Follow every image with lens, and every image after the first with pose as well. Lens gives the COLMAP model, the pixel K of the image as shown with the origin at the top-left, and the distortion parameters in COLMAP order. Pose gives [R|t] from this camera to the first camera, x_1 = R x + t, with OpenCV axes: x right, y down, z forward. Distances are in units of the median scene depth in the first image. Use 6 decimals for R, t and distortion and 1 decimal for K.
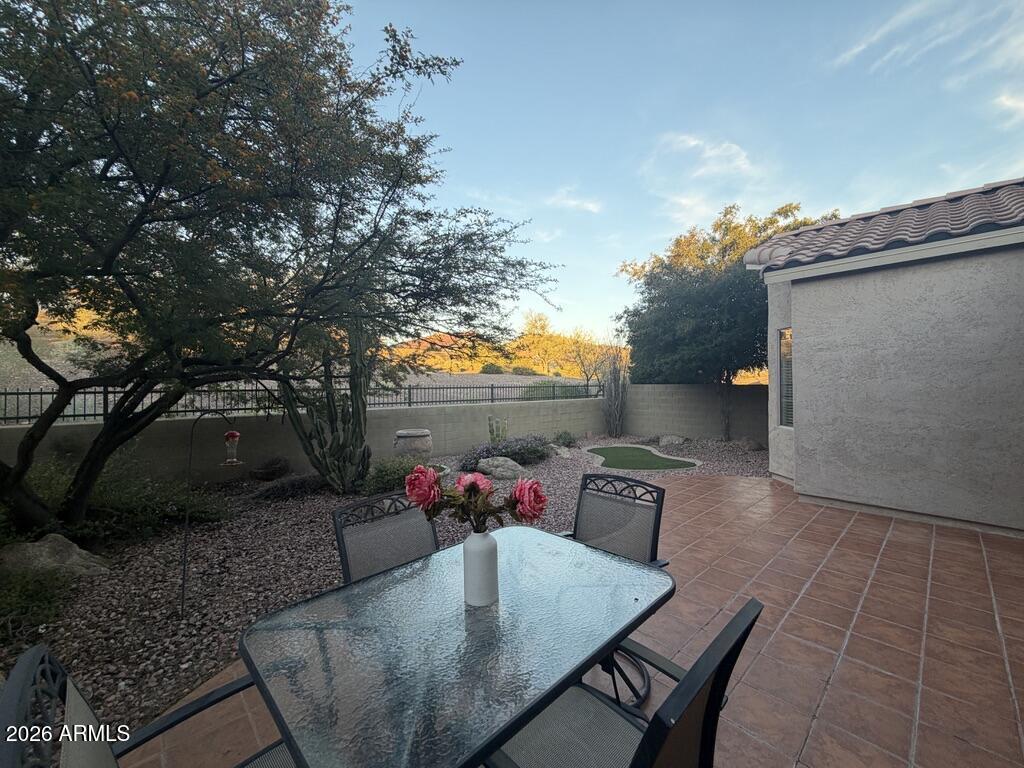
lens RADIAL K [[403.8, 0, 512.0], [0, 403.8, 384.0], [0, 0, 1]] dist [0.000185, 0.000049]
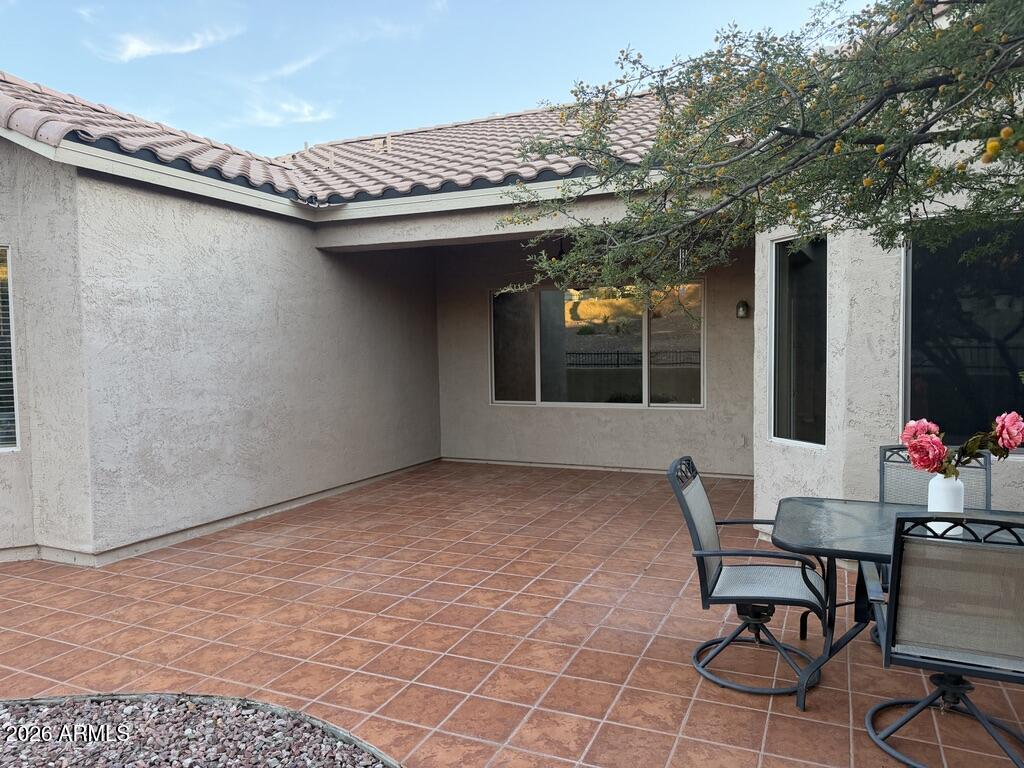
lens RADIAL K [[725.5, 0, 512.0], [0, 725.5, 384.0], [0, 0, 1]] dist [0.000473, -0.000140]
pose [[-0.400189, -0.030503, 0.915925, -0.516754], [0.016617, 0.999040, 0.040532, 0.003463], [-0.916282, 0.031440, -0.399298, 1.020526]]
